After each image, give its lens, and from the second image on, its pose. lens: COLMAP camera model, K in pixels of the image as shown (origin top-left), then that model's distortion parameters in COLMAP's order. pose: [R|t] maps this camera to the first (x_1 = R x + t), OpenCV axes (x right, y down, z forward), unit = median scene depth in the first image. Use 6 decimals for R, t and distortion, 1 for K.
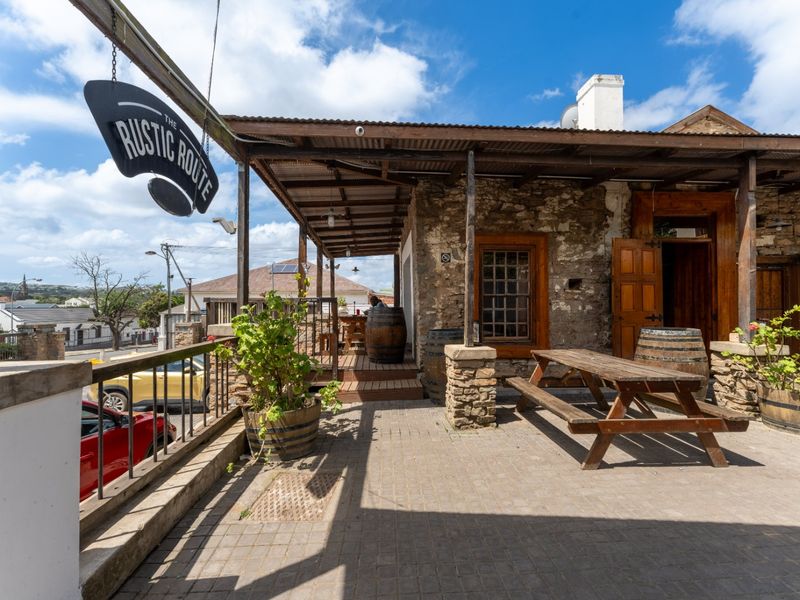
lens RADIAL K [[359.4, 0, 400.7], [0, 359.4, 300.6], [0, 0, 1]] dist [0.000352, -0.000517]
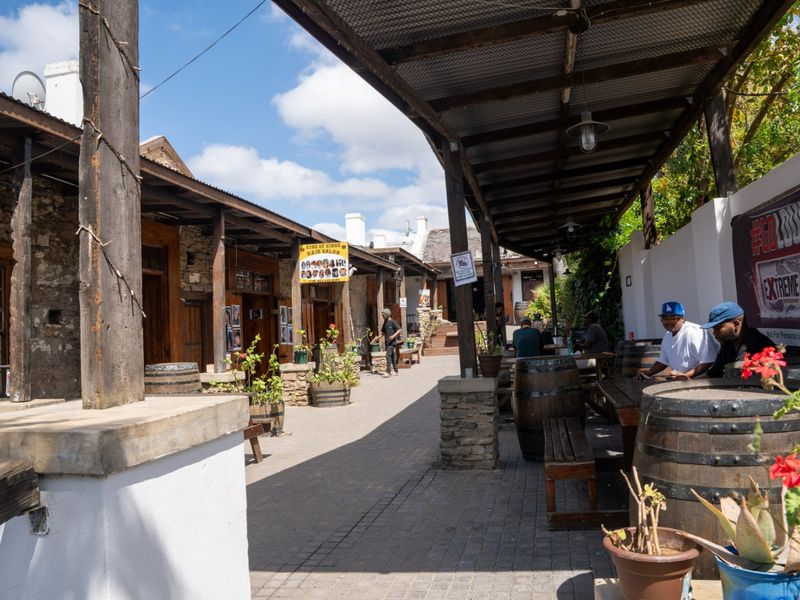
lens RADIAL K [[618.7, 0, 399.7], [0, 618.7, 298.7], [0, 0, 1]] dist [-0.122615, 0.084934]
pose [[0.269919, 0.042964, 0.961924, -0.547548], [0.026553, 0.998292, -0.052039, 0.001965], [-0.962517, 0.039589, 0.268318, -0.048804]]
